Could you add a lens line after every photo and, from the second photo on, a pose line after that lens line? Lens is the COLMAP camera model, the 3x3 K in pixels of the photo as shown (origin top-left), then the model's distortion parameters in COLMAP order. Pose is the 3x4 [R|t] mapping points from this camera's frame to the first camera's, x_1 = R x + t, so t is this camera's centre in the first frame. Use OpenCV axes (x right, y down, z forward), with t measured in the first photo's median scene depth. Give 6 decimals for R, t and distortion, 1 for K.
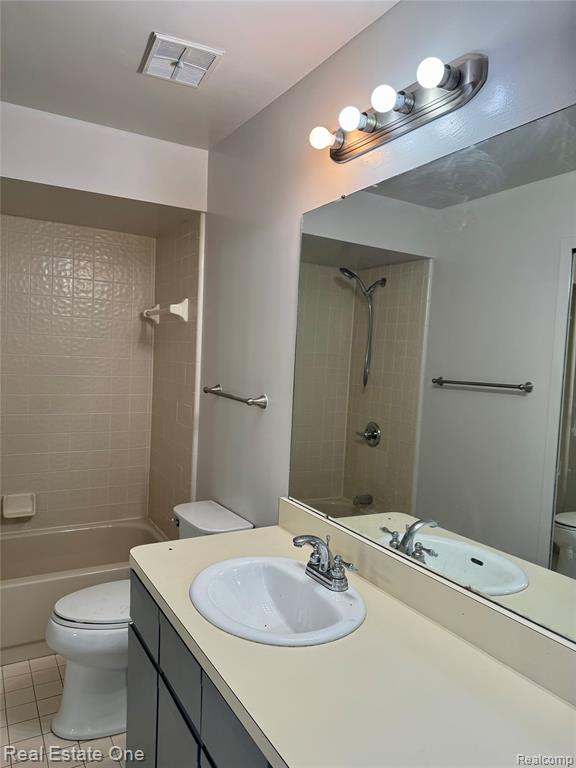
lens RADIAL K [[548.1, 0, 288.5], [0, 548.1, 382.4], [0, 0, 1]] dist [0.061537, -0.035041]
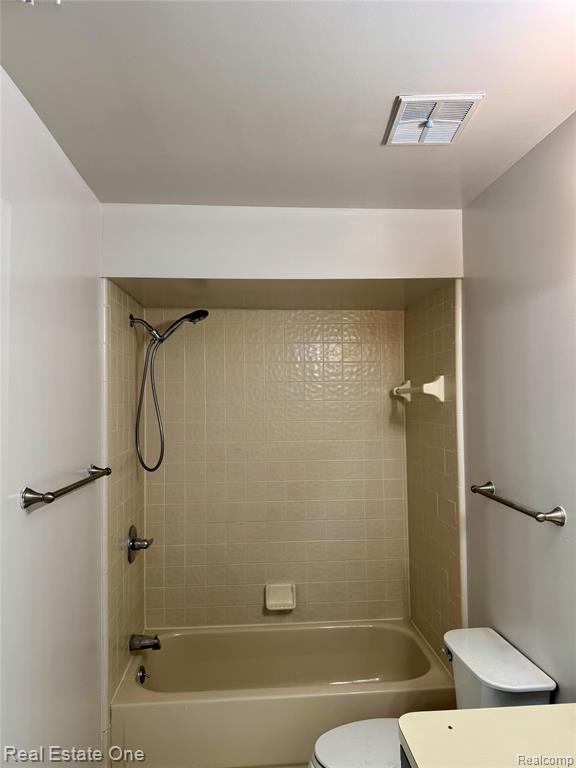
lens RADIAL K [[548.1, 0, 289.1], [0, 548.1, 384.0], [0, 0, 1]] dist [0.061537, -0.035041]
pose [[0.902099, -0.066742, -0.426336, -0.029329], [0.025204, 0.994430, -0.102345, -0.052047], [0.430792, 0.081580, 0.898757, 0.099311]]
